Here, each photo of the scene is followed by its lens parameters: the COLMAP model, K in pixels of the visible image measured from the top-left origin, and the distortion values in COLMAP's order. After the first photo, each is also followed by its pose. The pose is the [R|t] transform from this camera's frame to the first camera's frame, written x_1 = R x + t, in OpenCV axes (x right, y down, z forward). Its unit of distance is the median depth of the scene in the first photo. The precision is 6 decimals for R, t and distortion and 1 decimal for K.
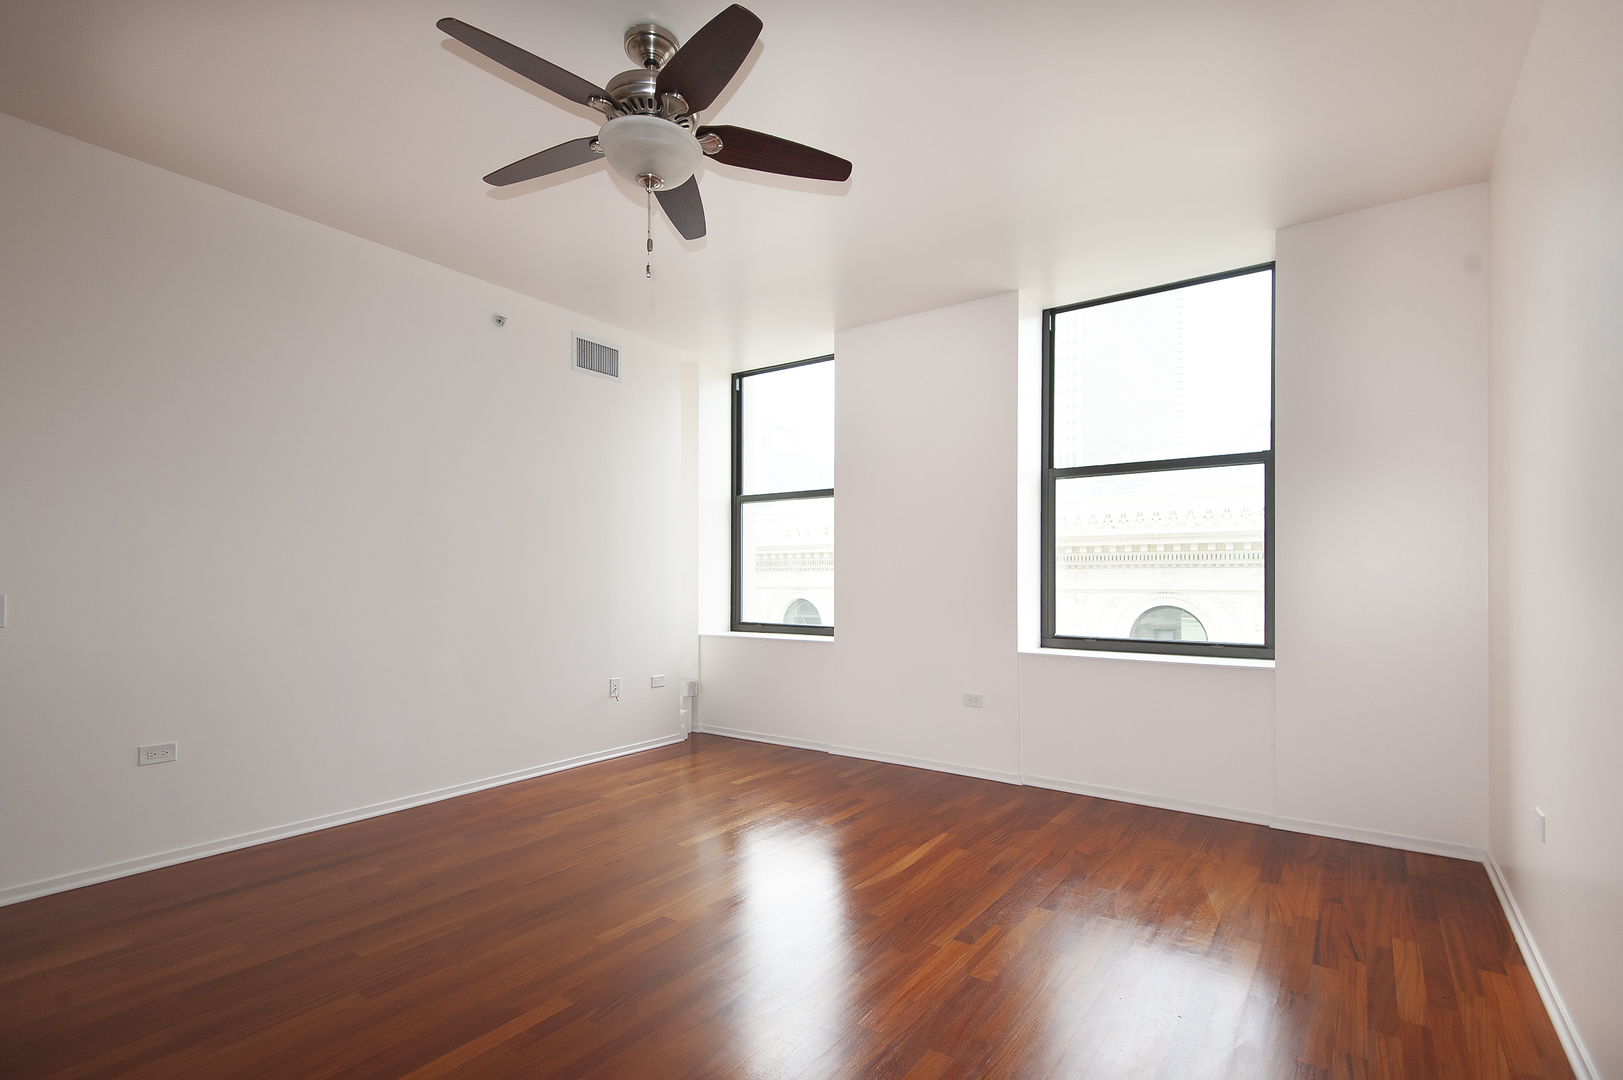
lens RADIAL K [[753.8, 0, 810.5], [0, 753.8, 559.7], [0, 0, 1]] dist [0.028388, -0.021422]
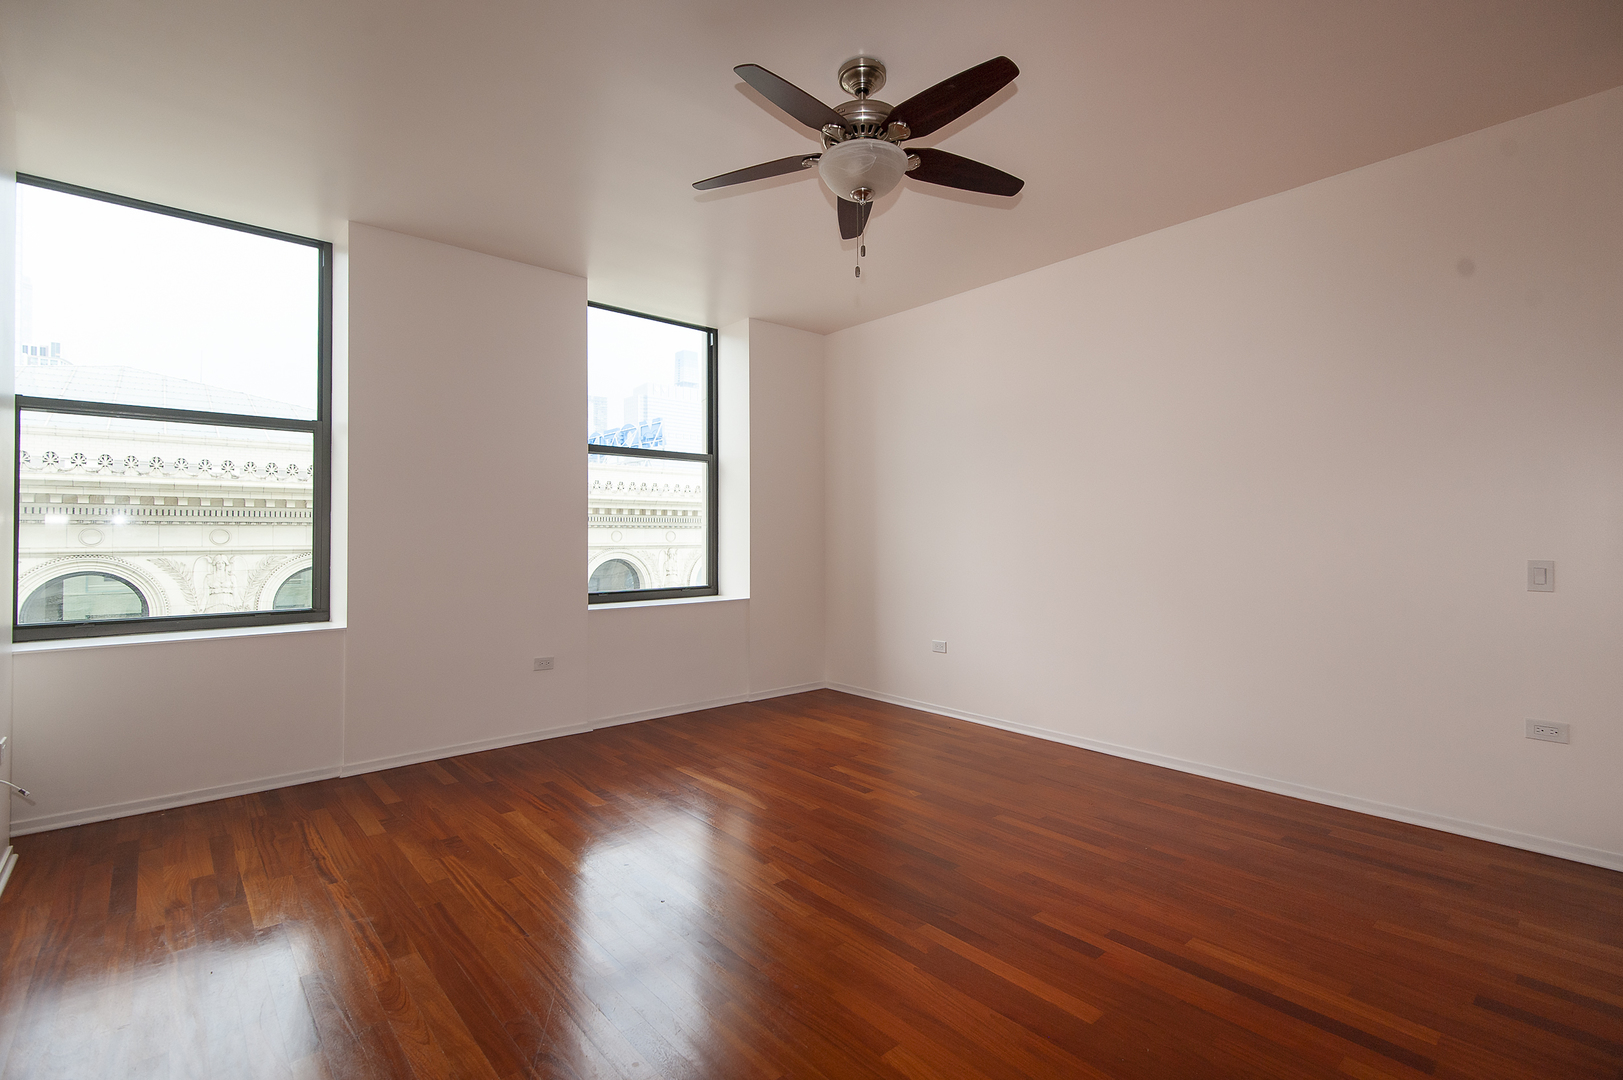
lens RADIAL K [[736.6, 0, 810.6], [0, 736.6, 516.4], [0, 0, 1]] dist [0.015449, -0.000629]
pose [[0.215781, 0.025771, 0.976102, -0.590866], [-0.022214, 0.999522, -0.021479, 0.010224], [-0.976189, -0.017048, 0.216251, 0.411902]]
